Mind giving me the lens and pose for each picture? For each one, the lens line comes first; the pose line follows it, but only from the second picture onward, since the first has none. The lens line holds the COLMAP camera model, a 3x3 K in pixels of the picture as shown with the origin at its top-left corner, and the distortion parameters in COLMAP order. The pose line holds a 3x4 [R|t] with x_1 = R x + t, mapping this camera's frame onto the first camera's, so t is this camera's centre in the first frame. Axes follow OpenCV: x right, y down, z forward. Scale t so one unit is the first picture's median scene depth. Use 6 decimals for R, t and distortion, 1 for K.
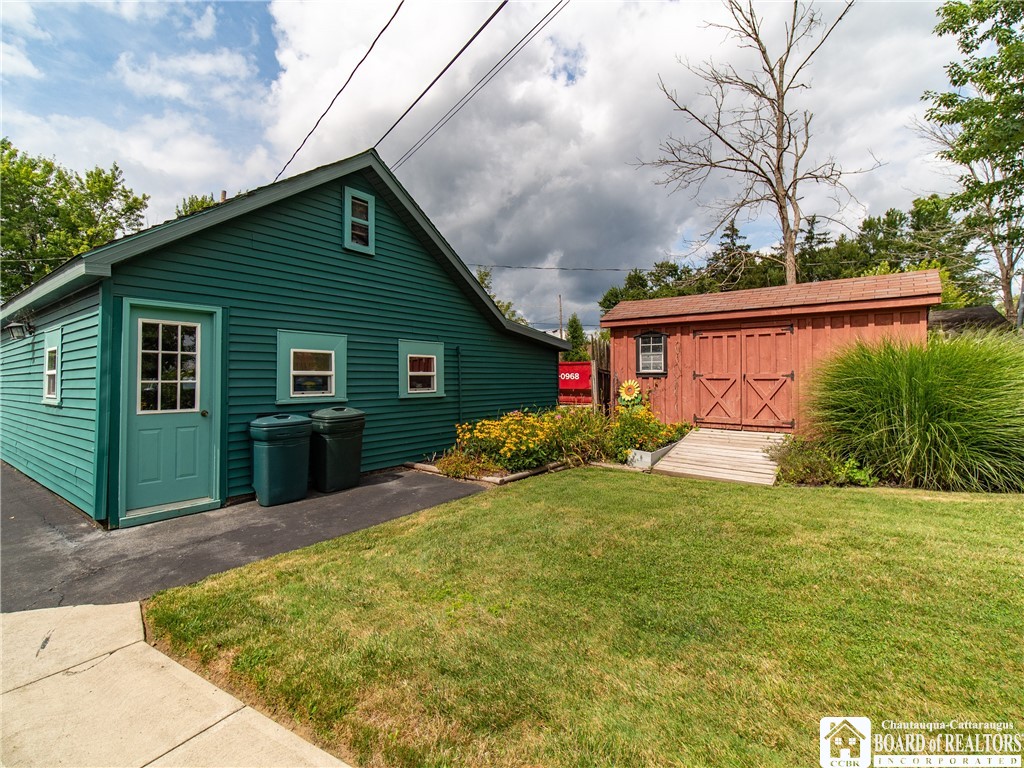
lens RADIAL K [[457.0, 0, 523.2], [0, 457.0, 371.0], [0, 0, 1]] dist [-0.023776, 0.006193]
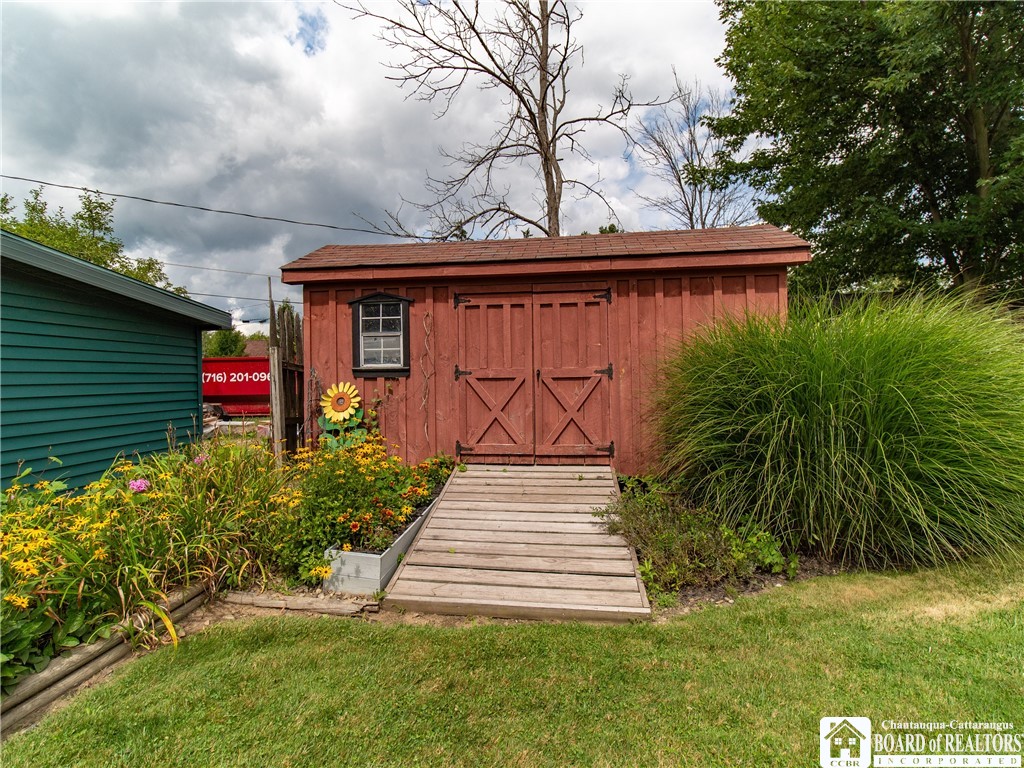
lens RADIAL K [[457.0, 0, 523.2], [0, 457.0, 371.0], [0, 0, 1]] dist [-0.023776, 0.006193]
pose [[0.857075, -0.006604, 0.515149, 0.149612], [0.006596, 0.999977, 0.001847, 0.006525], [-0.515149, 0.001815, 0.857099, 0.458429]]
